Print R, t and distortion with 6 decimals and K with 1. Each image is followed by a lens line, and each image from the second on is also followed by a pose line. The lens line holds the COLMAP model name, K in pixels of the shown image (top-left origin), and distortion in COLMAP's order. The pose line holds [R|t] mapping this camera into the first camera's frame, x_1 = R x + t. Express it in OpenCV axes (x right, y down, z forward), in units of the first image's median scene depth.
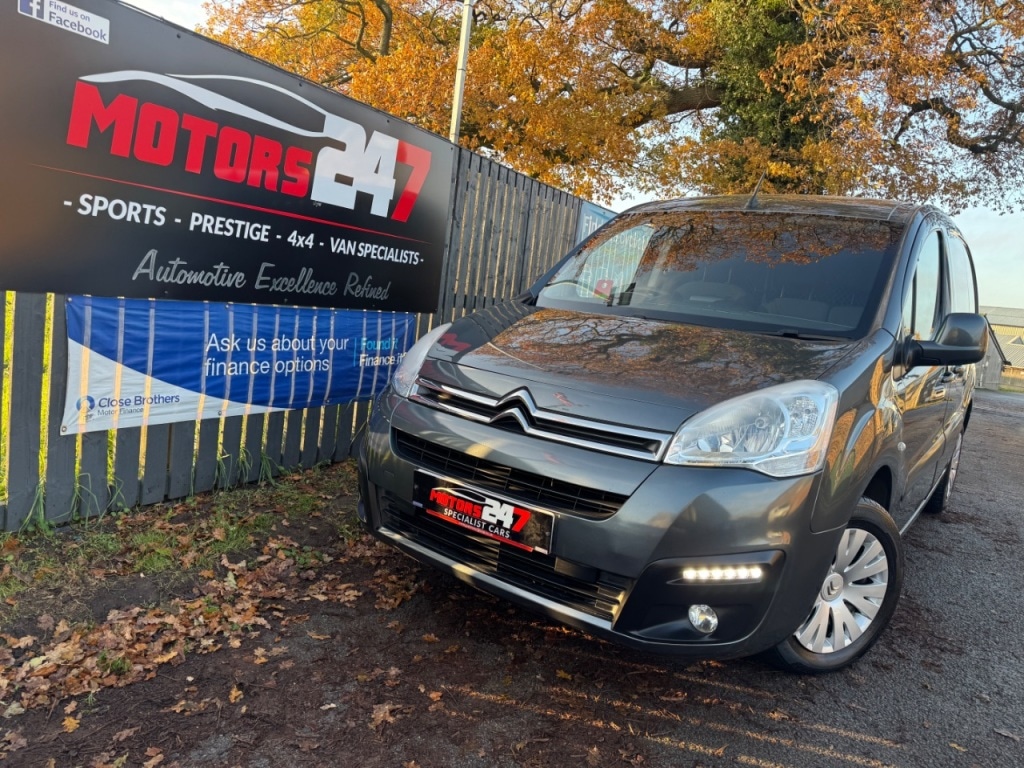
lens RADIAL K [[726.7, 0, 514.8], [0, 726.7, 390.6], [0, 0, 1]] dist [0.040110, -0.042119]
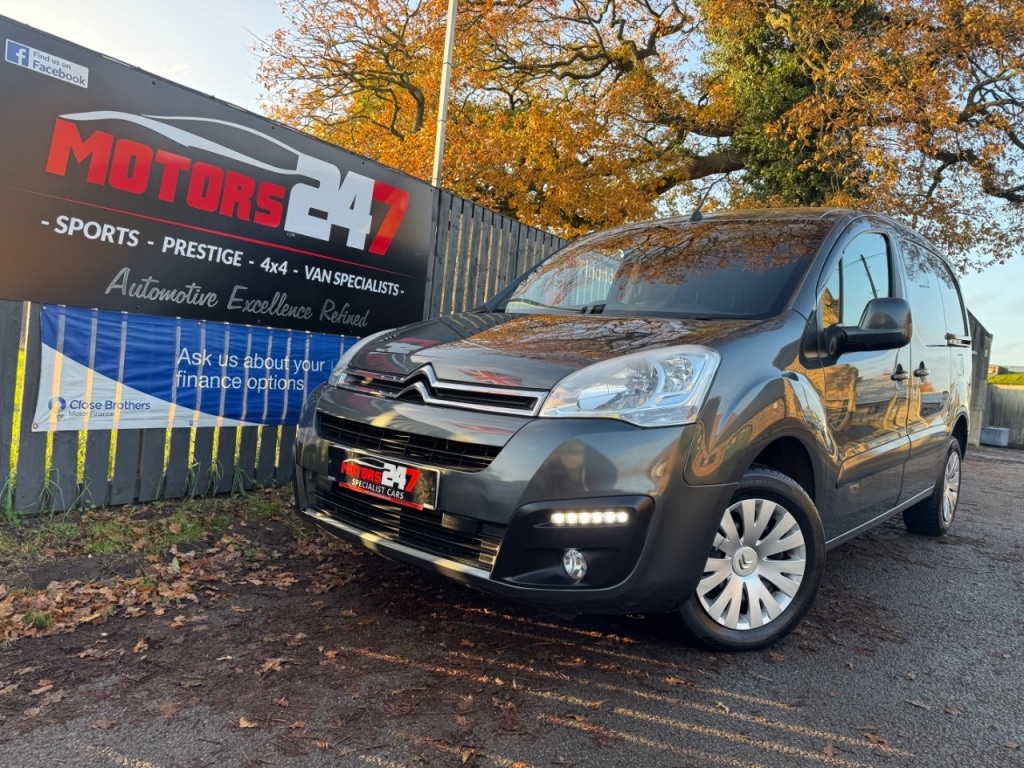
lens RADIAL K [[729.6, 0, 512.3], [0, 729.6, 387.5], [0, 0, 1]] dist [0.029237, -0.030364]
pose [[0.996258, -0.023691, -0.083117, 0.167094], [0.014337, 0.993673, -0.111391, 0.113048], [0.085230, 0.109783, 0.990295, -0.029952]]
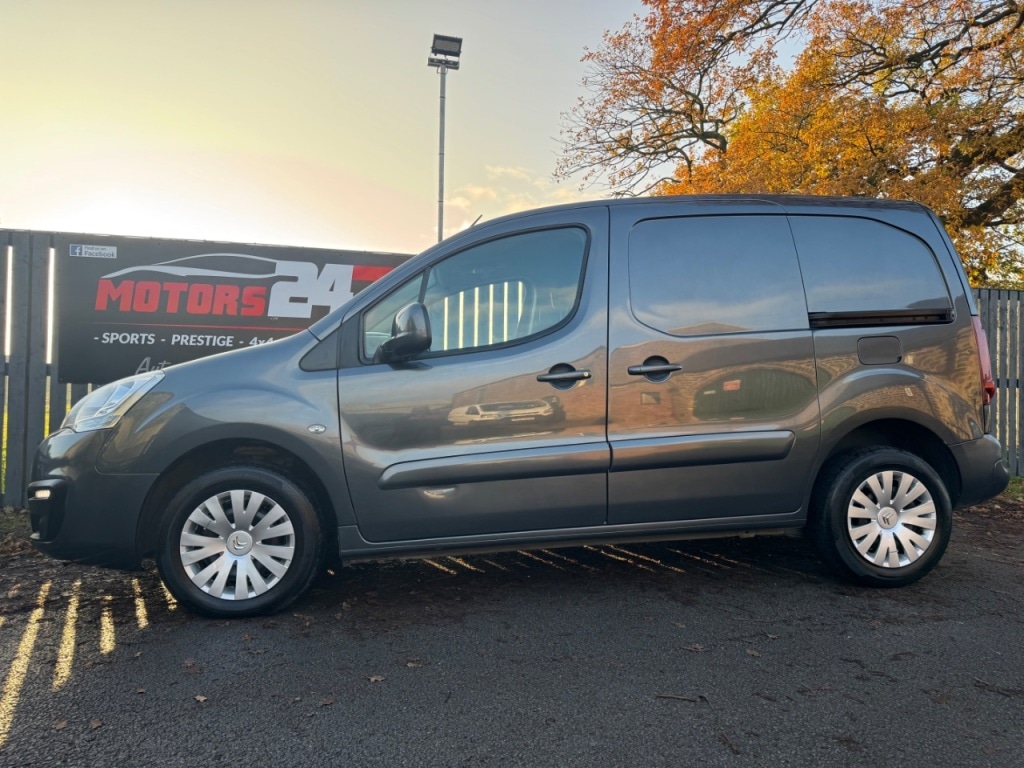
lens RADIAL K [[731.5, 0, 508.5], [0, 731.5, 382.7], [0, 0, 1]] dist [0.032643, -0.035136]
pose [[0.698584, -0.121227, -0.705184, 1.327744], [-0.025527, 0.980694, -0.193877, 0.187980], [0.715073, 0.153440, 0.682002, 0.380688]]
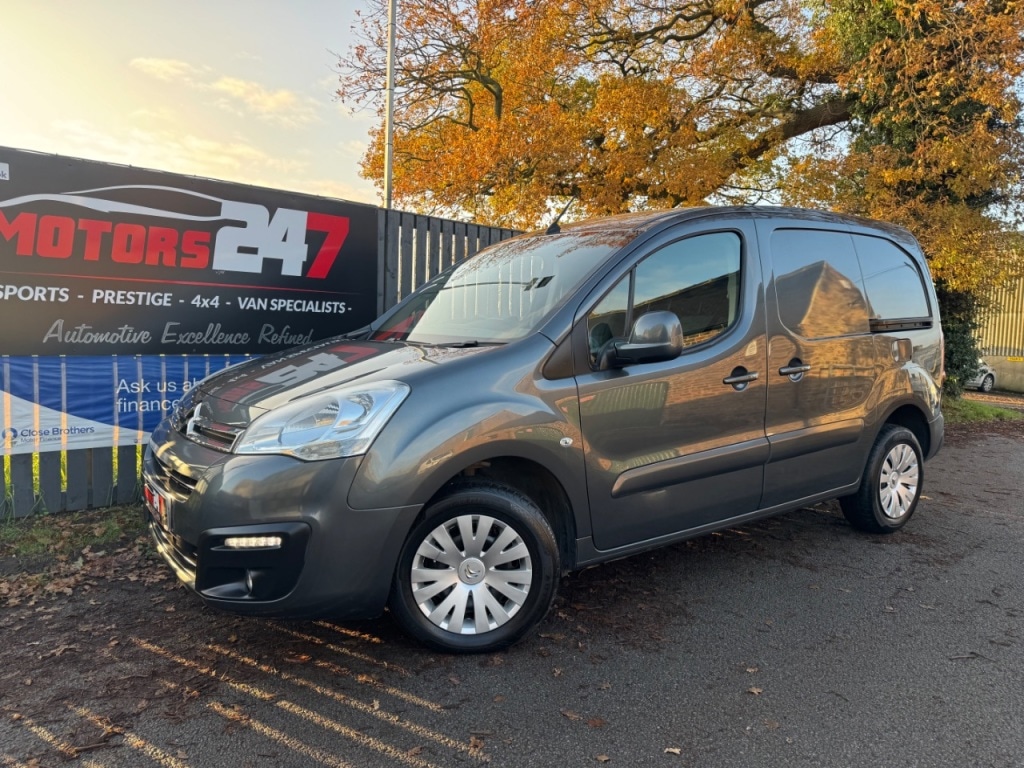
lens RADIAL K [[731.8, 0, 514.2], [0, 731.8, 389.4], [0, 0, 1]] dist [0.014143, -0.013216]
pose [[0.947642, -0.058350, -0.313958, 0.684709], [0.035547, 0.996329, -0.077876, 0.068974], [0.317349, 0.062638, 0.946238, -0.014966]]
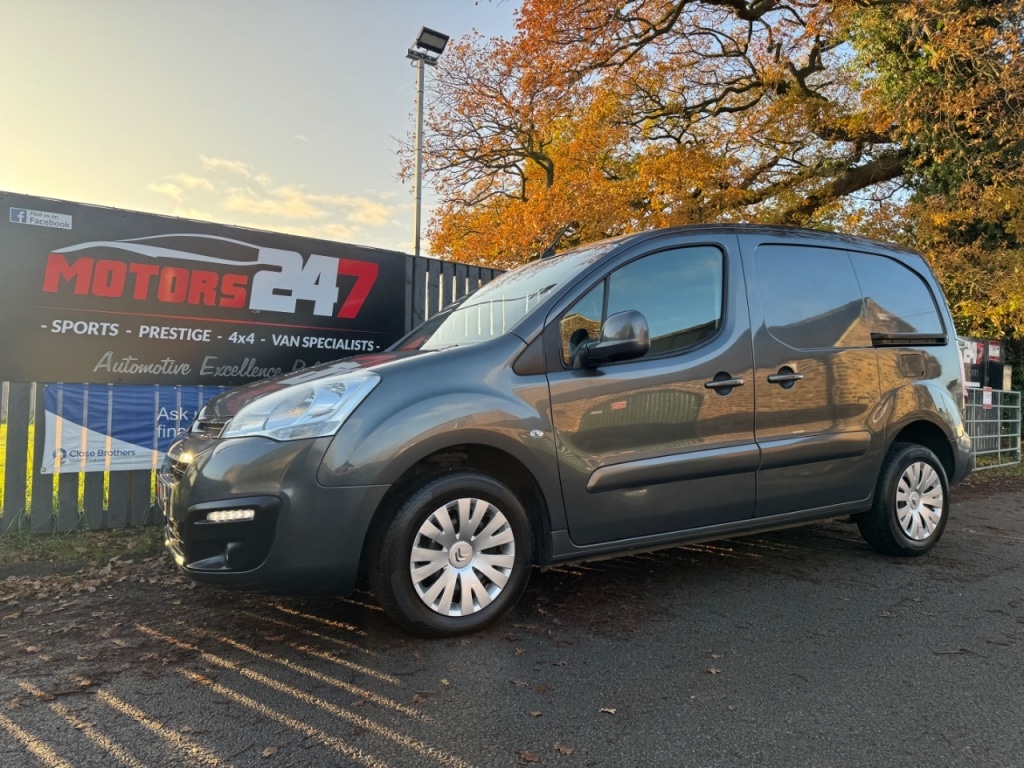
lens RADIAL K [[730.5, 0, 516.0], [0, 730.5, 385.8], [0, 0, 1]] dist [0.032414, -0.036802]
pose [[0.909429, -0.110670, -0.400862, 0.821180], [0.035050, 0.980907, -0.191291, 0.185527], [0.414379, 0.159915, 0.895945, -0.002360]]
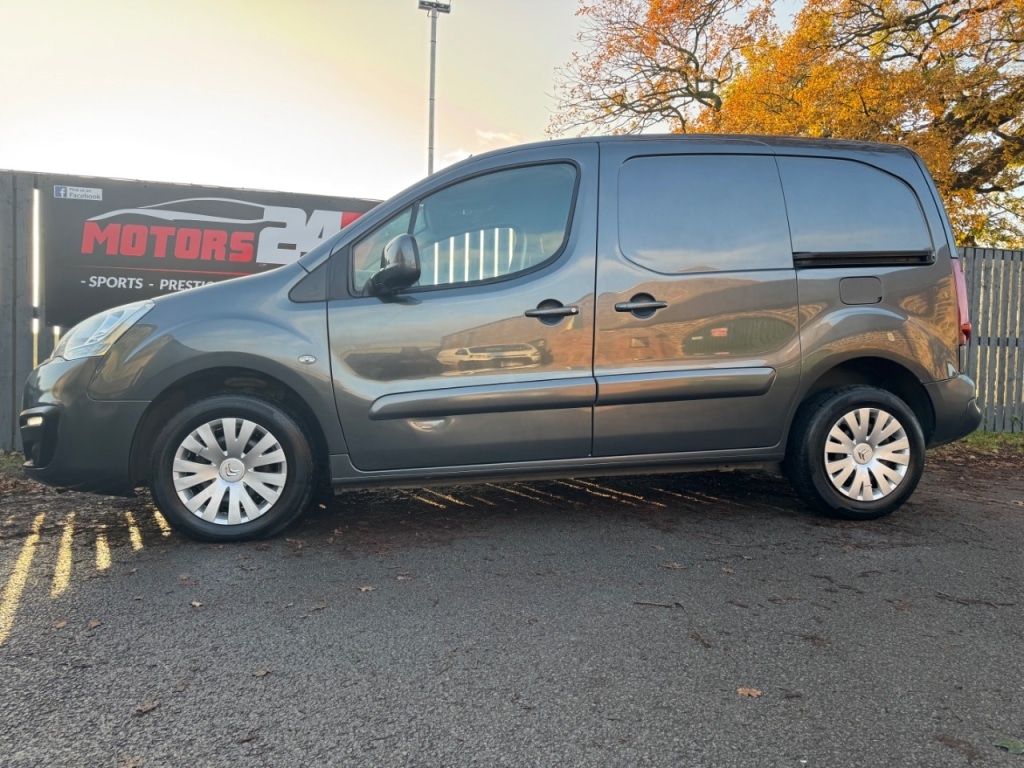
lens RADIAL K [[732.4, 0, 514.1], [0, 732.4, 390.9], [0, 0, 1]] dist [0.031025, -0.036646]
pose [[0.713025, -0.078625, -0.696716, 1.338671], [-0.030028, 0.989357, -0.142380, 0.240492], [0.700495, 0.122441, 0.703076, 0.378236]]
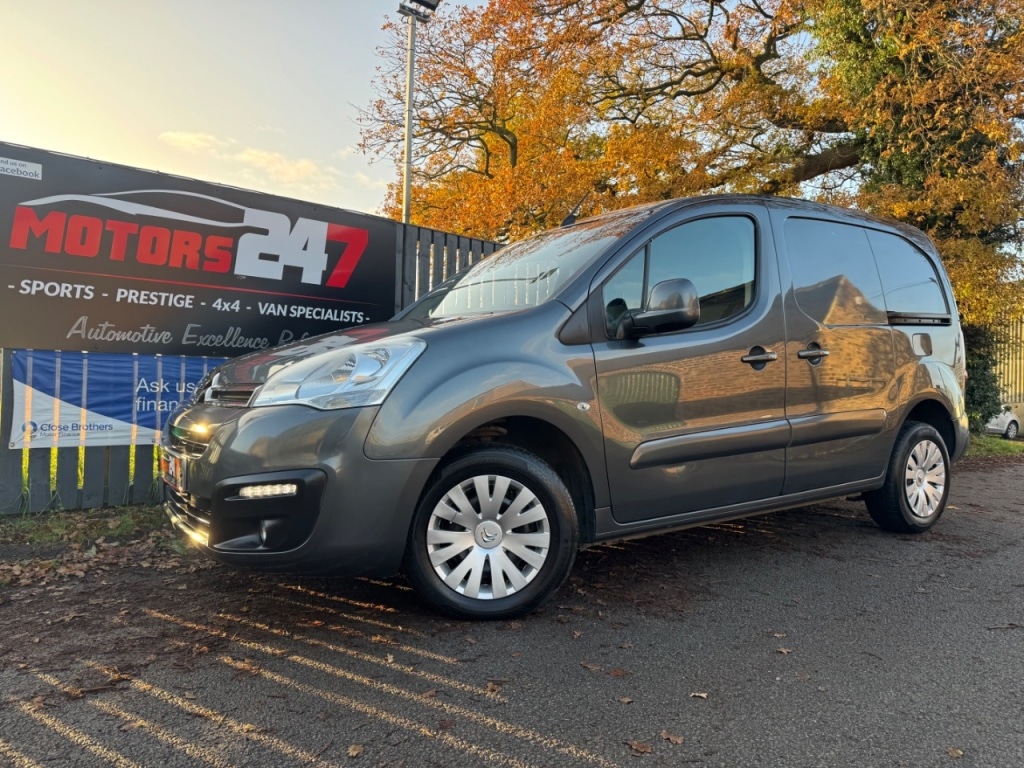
lens RADIAL K [[731.3, 0, 516.6], [0, 731.3, 387.9], [0, 0, 1]] dist [0.022346, -0.025364]
pose [[0.941090, -0.090161, -0.325915, 0.675071], [0.038559, 0.986126, -0.161459, 0.185401], [0.335951, 0.139380, 0.931510, -0.001197]]
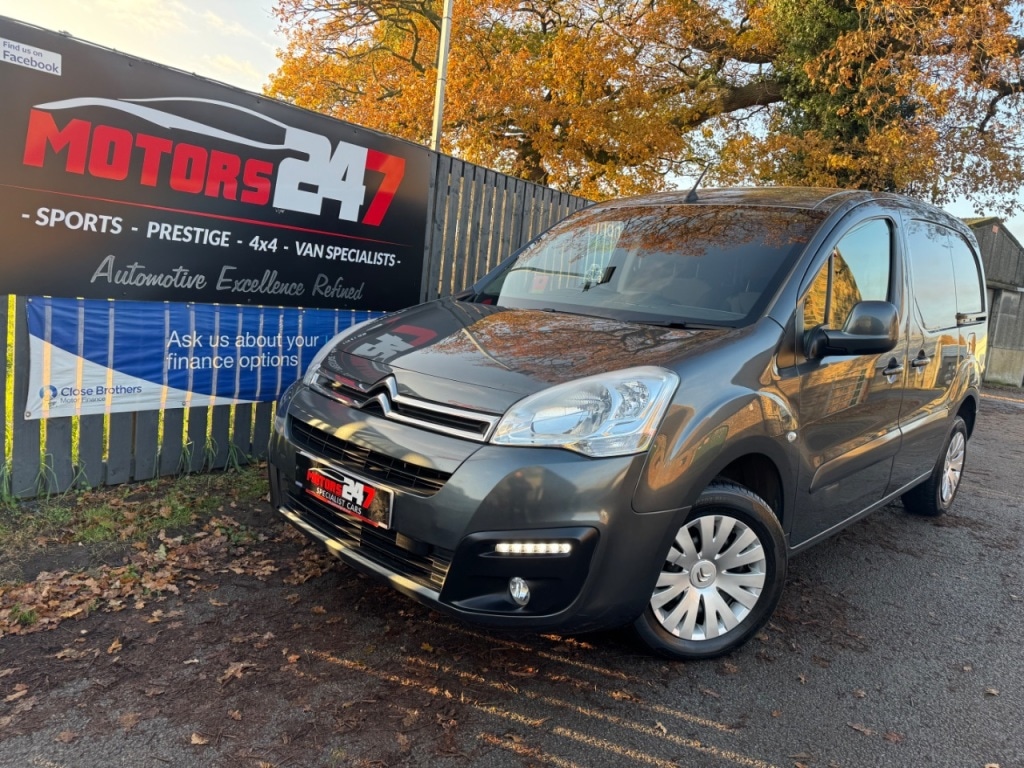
lens RADIAL K [[729.9, 0, 511.2], [0, 729.9, 386.6], [0, 0, 1]] dist [0.024606, -0.023571]
pose [[0.991230, 0.000580, -0.132147, 0.245925], [-0.002373, 0.999907, -0.013412, 0.020170], [0.132127, 0.013608, 0.991139, -0.026436]]
